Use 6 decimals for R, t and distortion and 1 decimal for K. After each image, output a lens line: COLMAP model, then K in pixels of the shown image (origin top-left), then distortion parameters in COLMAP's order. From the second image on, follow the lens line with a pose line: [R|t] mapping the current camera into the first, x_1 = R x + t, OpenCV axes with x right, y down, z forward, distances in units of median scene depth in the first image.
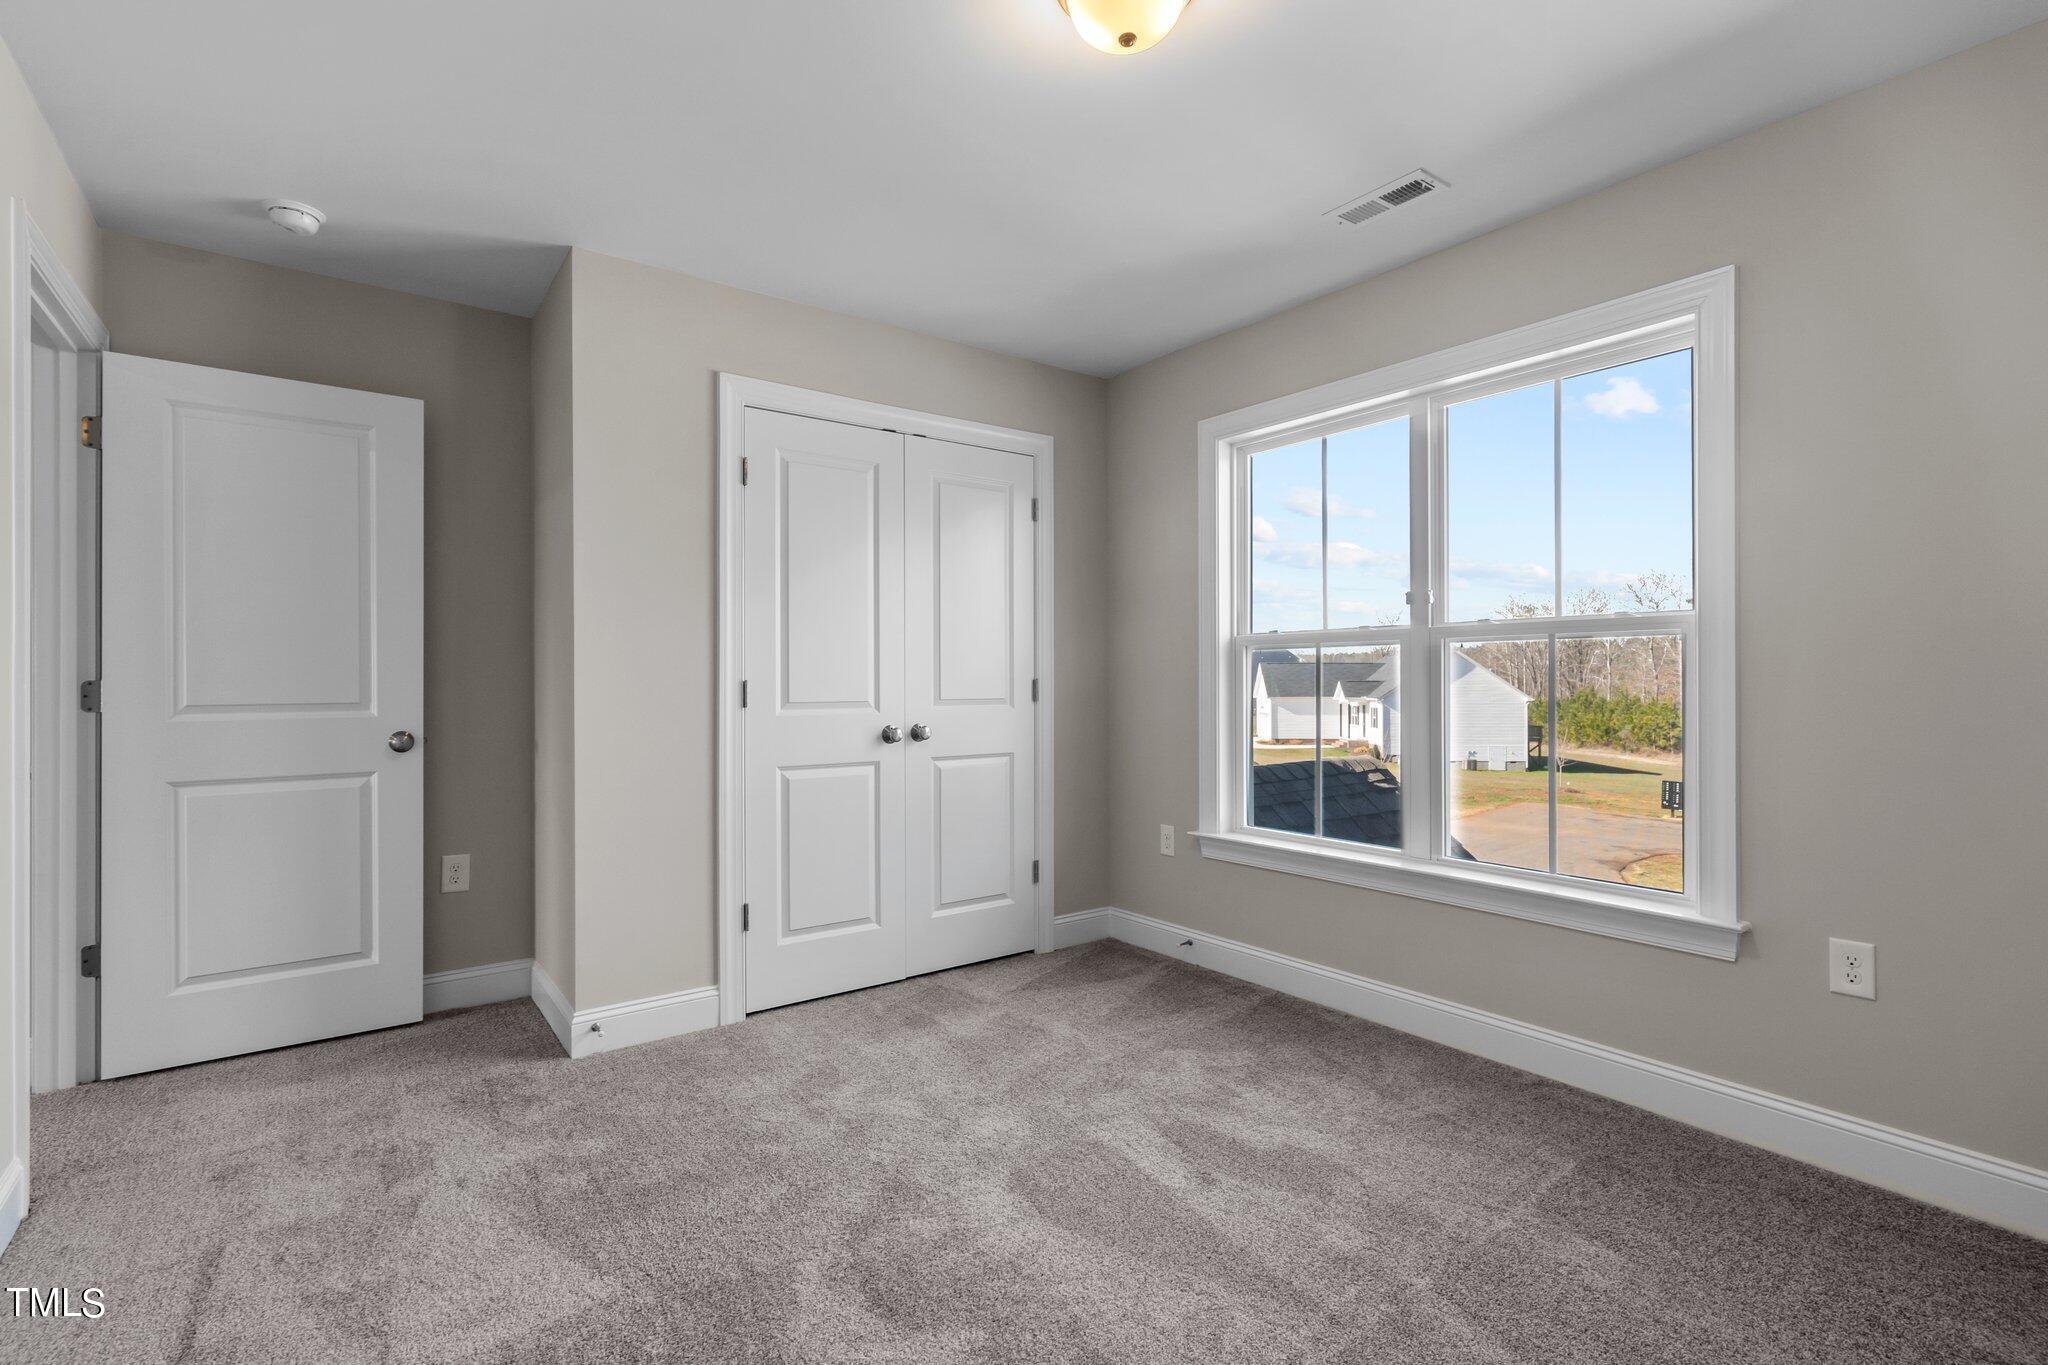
lens RADIAL K [[932.0, 0, 1024.0], [0, 932.0, 682.5], [0, 0, 1]] dist [-0.002235, 0.000505]
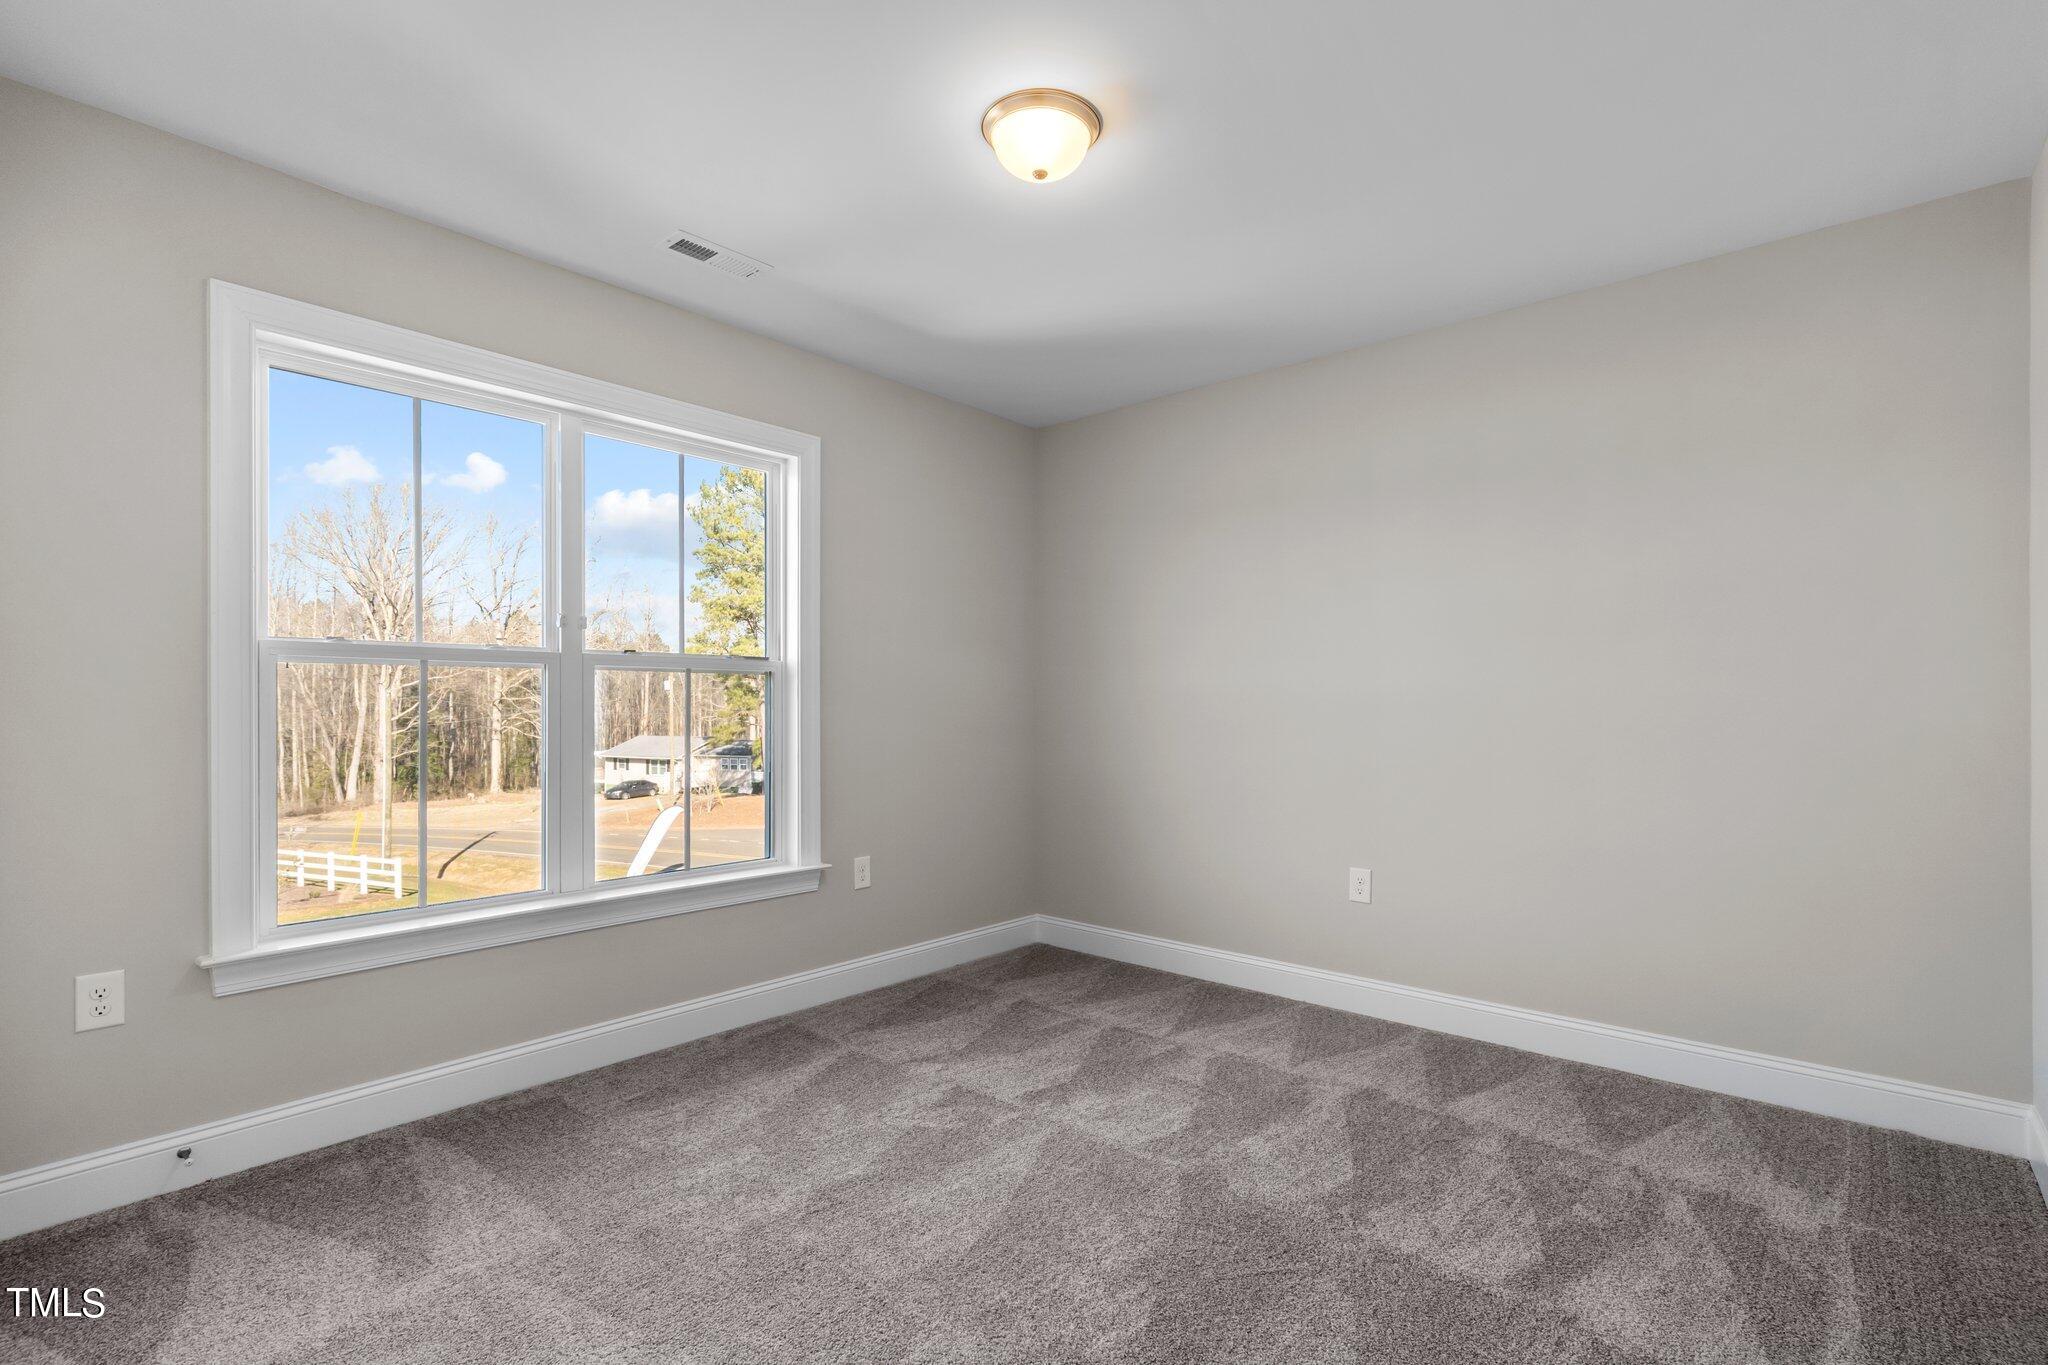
lens RADIAL K [[932.0, 0, 1024.0], [0, 932.0, 682.5], [0, 0, 1]] dist [-0.002235, 0.000505]
pose [[-0.197210, 0.019418, 0.980169, -0.555756], [-0.008063, 0.999738, -0.021428, -0.008859], [-0.980328, -0.012129, -0.197002, 0.661327]]
